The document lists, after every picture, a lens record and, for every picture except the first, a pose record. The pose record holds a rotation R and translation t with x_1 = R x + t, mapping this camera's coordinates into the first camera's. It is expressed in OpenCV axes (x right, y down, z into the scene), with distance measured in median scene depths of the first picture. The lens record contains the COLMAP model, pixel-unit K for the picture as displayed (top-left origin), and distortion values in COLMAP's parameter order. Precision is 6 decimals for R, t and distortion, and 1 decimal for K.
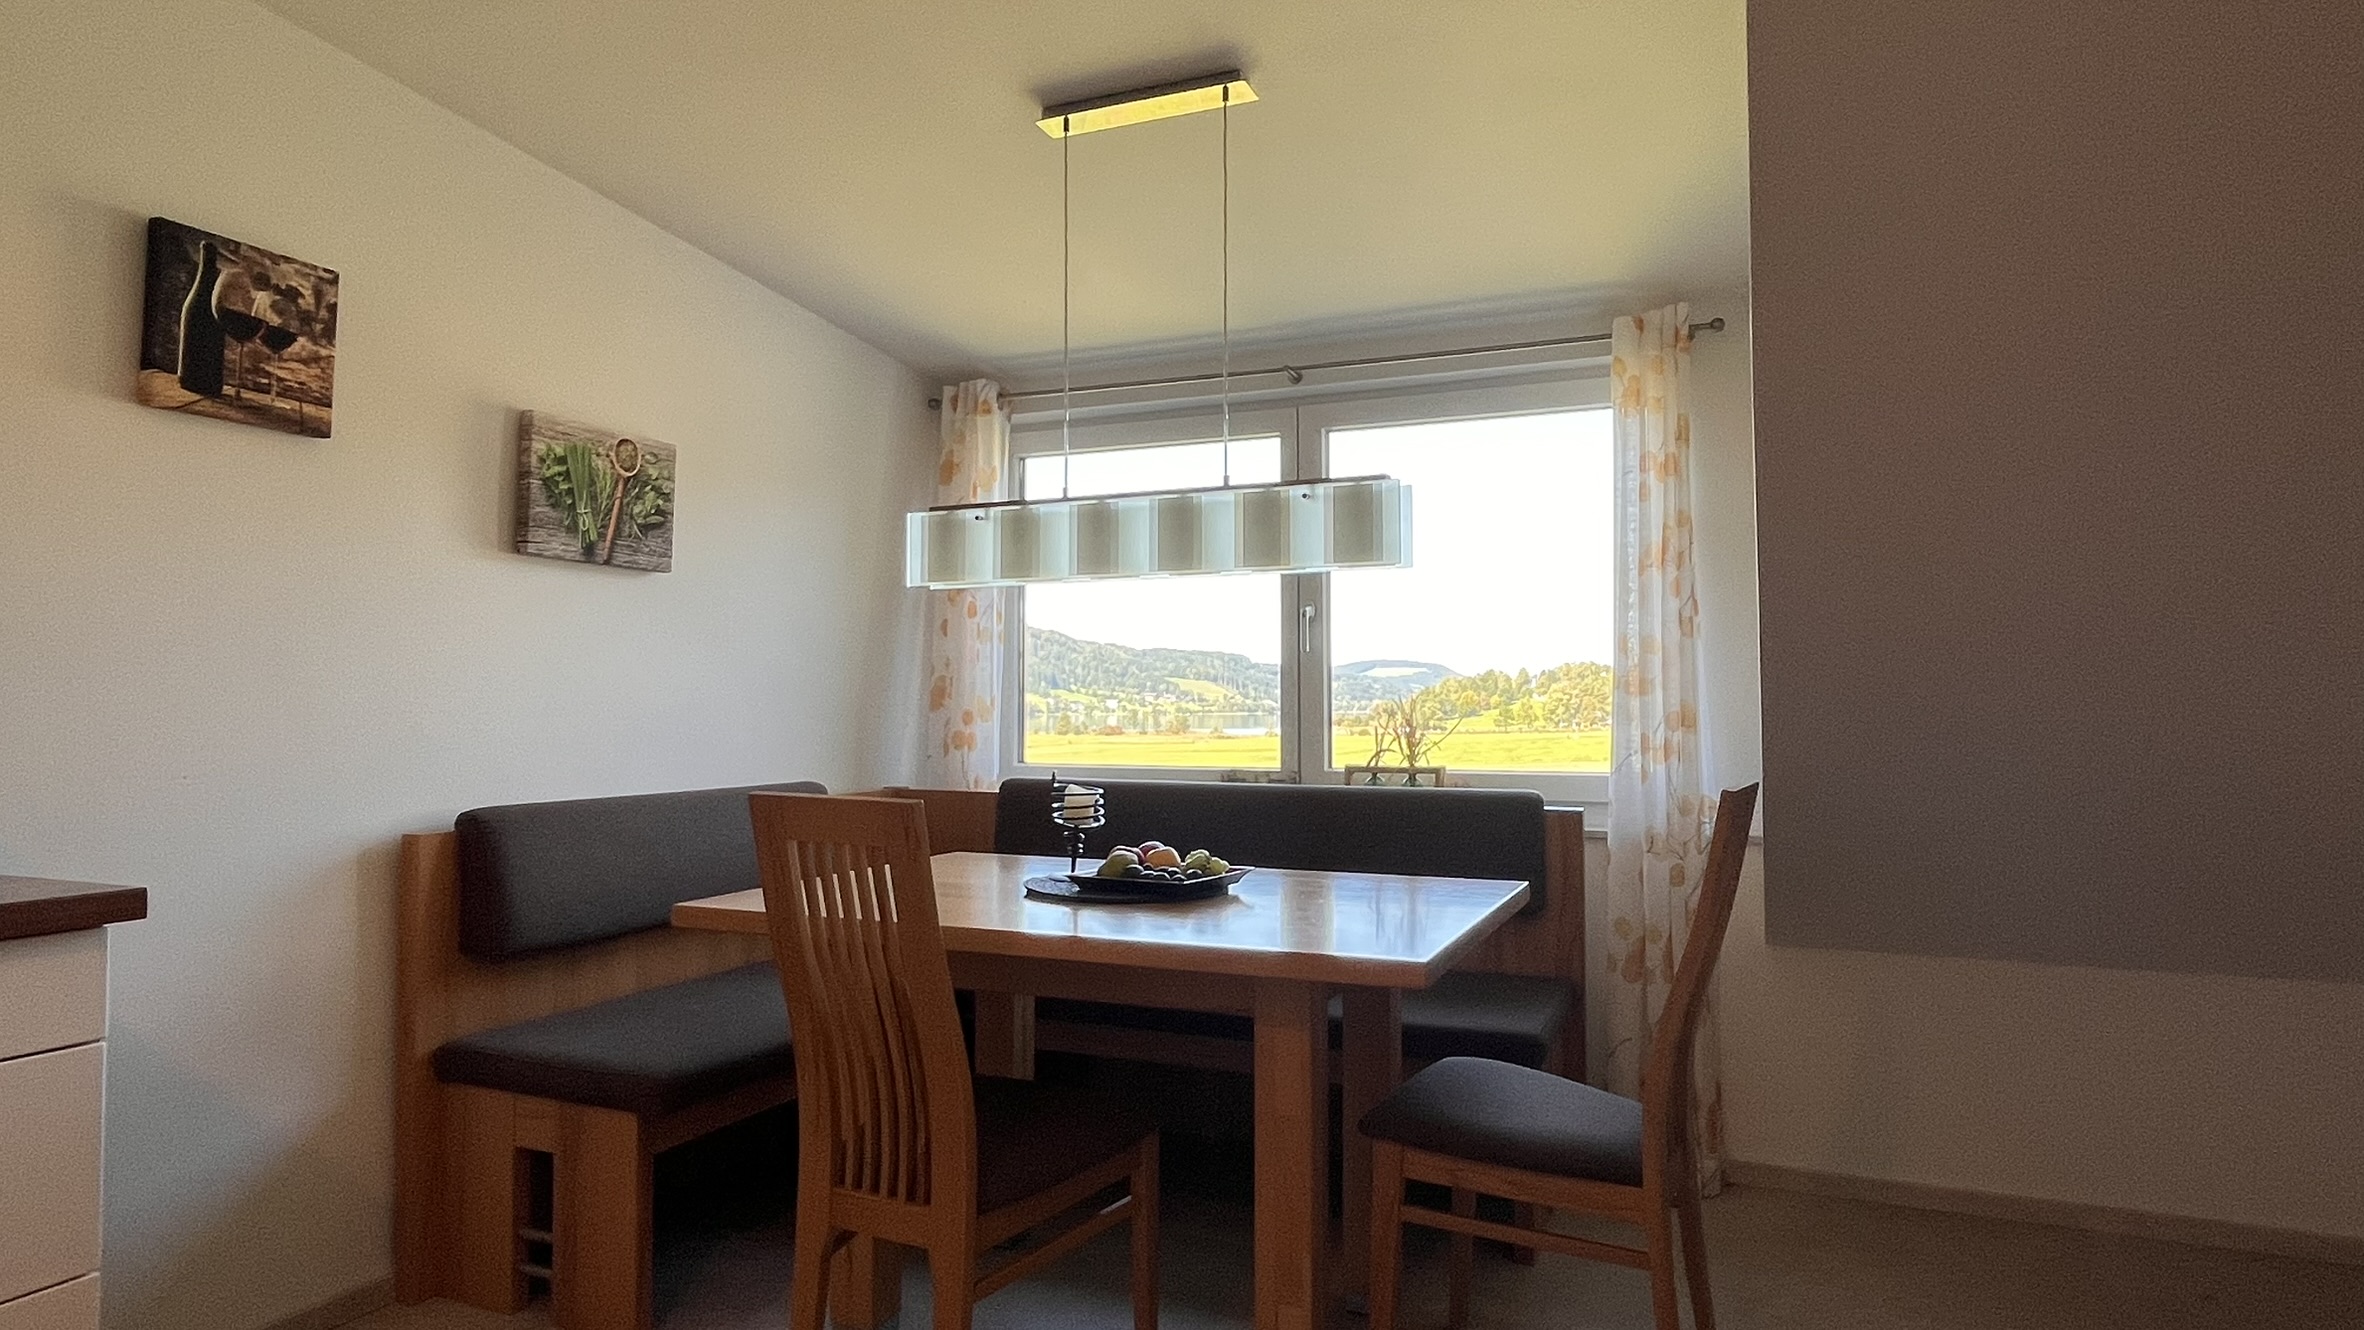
lens RADIAL K [[1349.3, 0, 1175.9], [0, 1349.3, 659.1], [0, 0, 1]] dist [-0.003864, -0.003777]
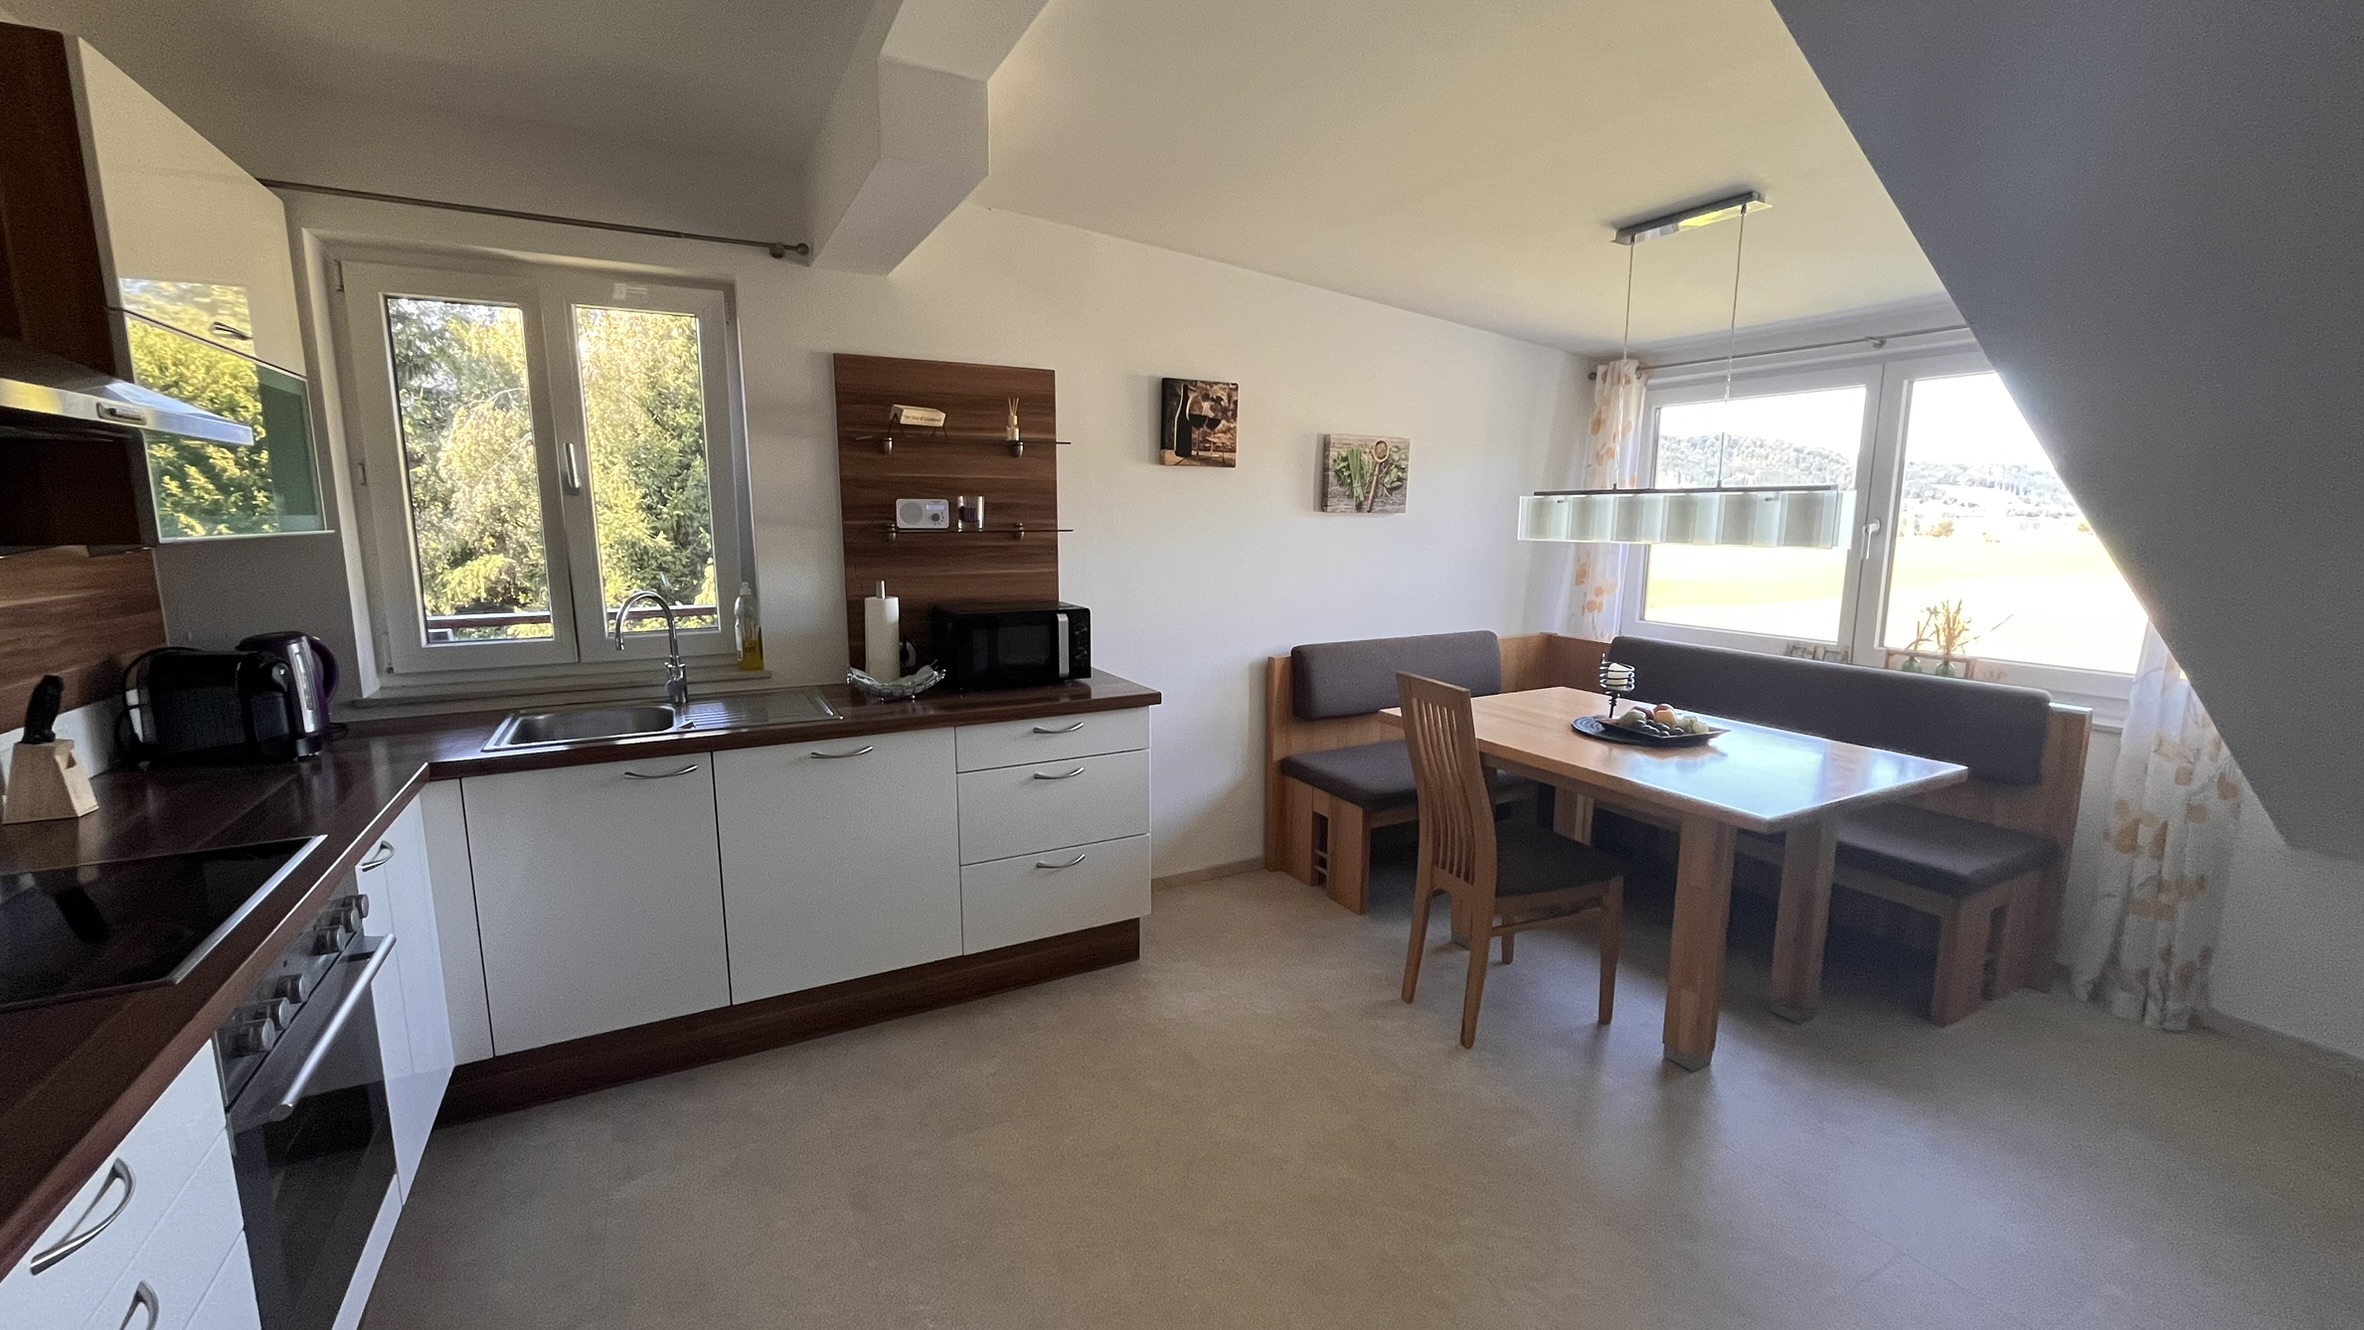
lens RADIAL K [[957.4, 0, 1184.9], [0, 957.4, 661.1], [0, 0, 1]] dist [-0.002625, -0.000724]
pose [[0.787941, 0.098454, -0.607829, 0.224881], [0.018964, 0.982786, 0.183771, -0.137708], [0.615458, -0.156328, 0.772511, -0.221952]]
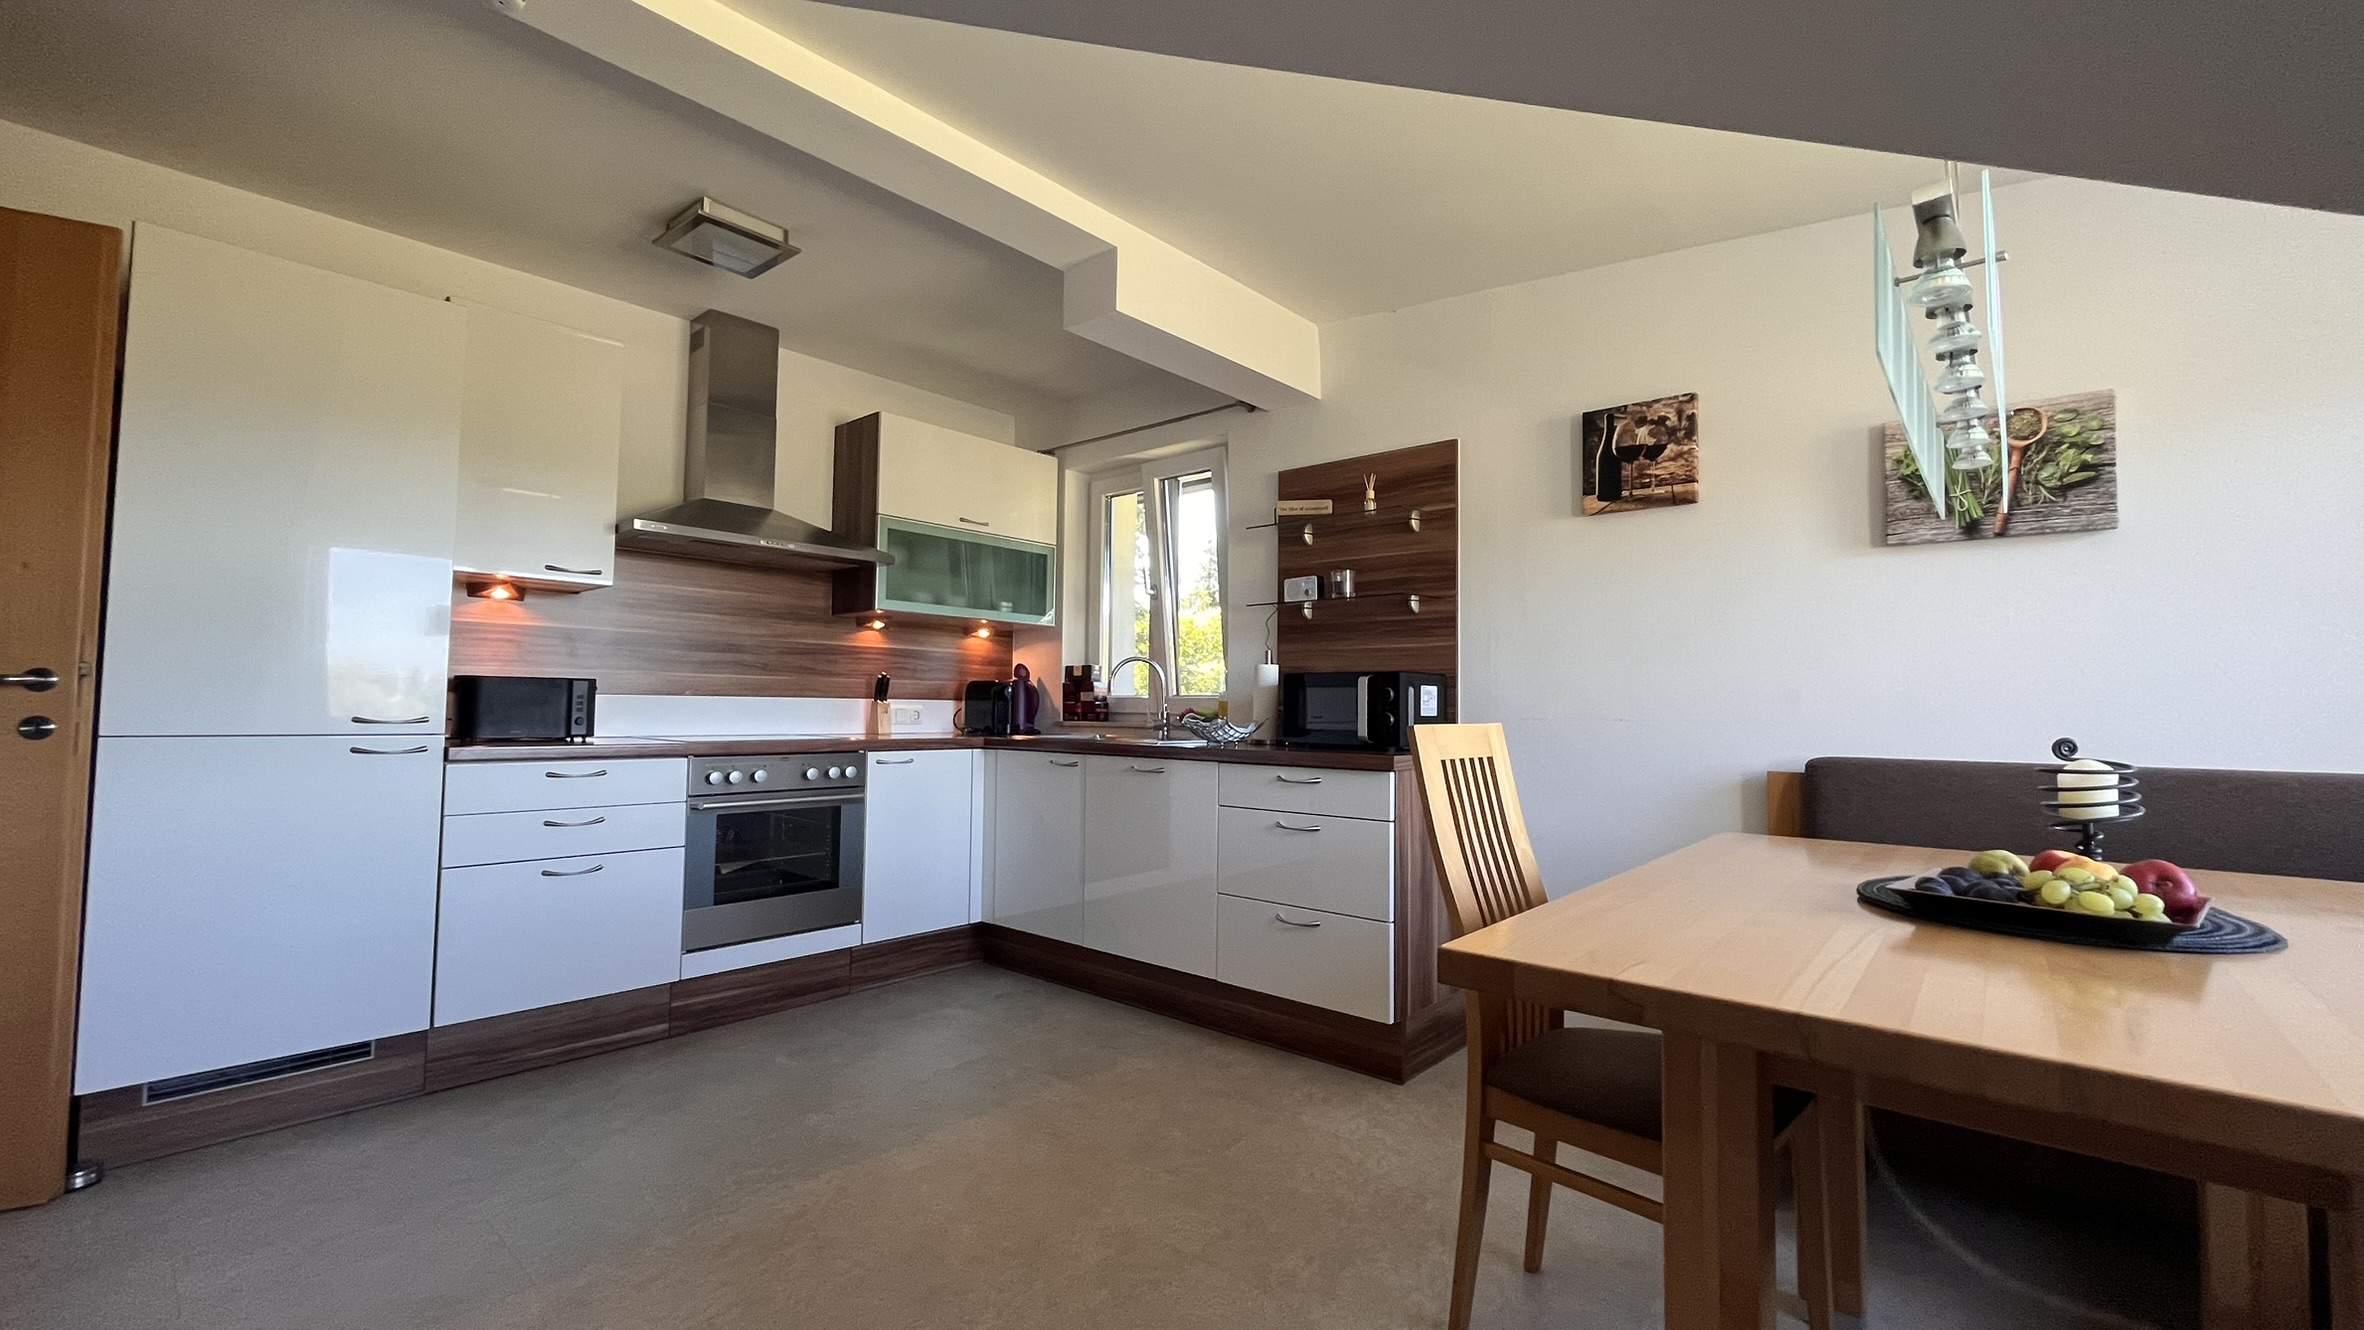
lens RADIAL K [[957.4, 0, 1180.9], [0, 957.4, 660.3], [0, 0, 1]] dist [-0.002625, -0.000724]
pose [[-0.300302, -0.045450, -0.952761, 0.546376], [0.027570, 0.998033, -0.056299, 0.057254], [0.953446, -0.043174, -0.298459, 0.730073]]
